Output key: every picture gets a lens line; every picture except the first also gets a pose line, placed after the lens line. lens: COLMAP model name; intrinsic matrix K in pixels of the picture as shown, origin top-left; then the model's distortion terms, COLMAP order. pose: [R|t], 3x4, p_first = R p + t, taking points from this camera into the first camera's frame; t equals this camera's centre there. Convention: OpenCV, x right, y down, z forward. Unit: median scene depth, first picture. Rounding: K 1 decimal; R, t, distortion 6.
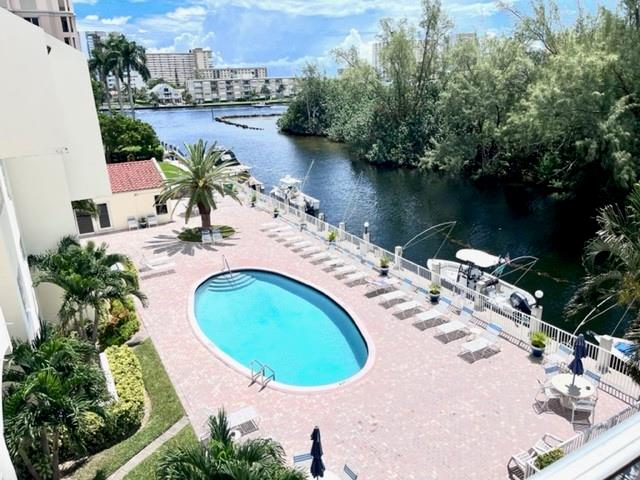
lens RADIAL K [[482.4, 0, 326.5], [0, 482.4, 242.0], [0, 0, 1]] dist [0.070233, -0.090651]
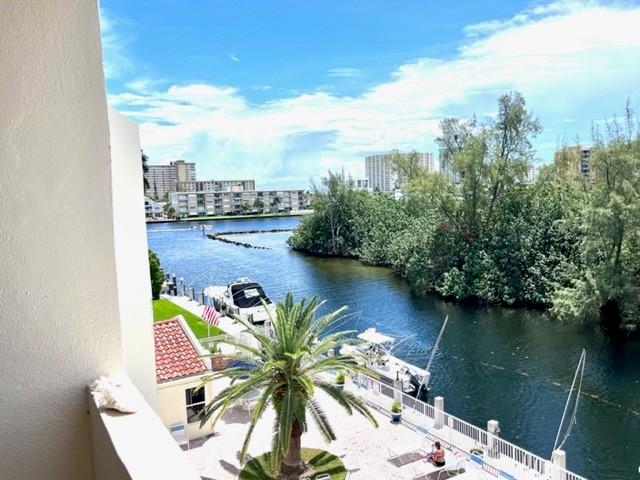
lens RADIAL K [[535.2, 0, 317.8], [0, 535.2, 238.9], [0, 0, 1]] dist [0.048358, -0.022399]
pose [[0.999797, 0.002616, 0.019979, -0.059562], [0.002159, 0.971918, -0.235310, -0.031236], [-0.020033, 0.235306, 0.971715, 0.101301]]
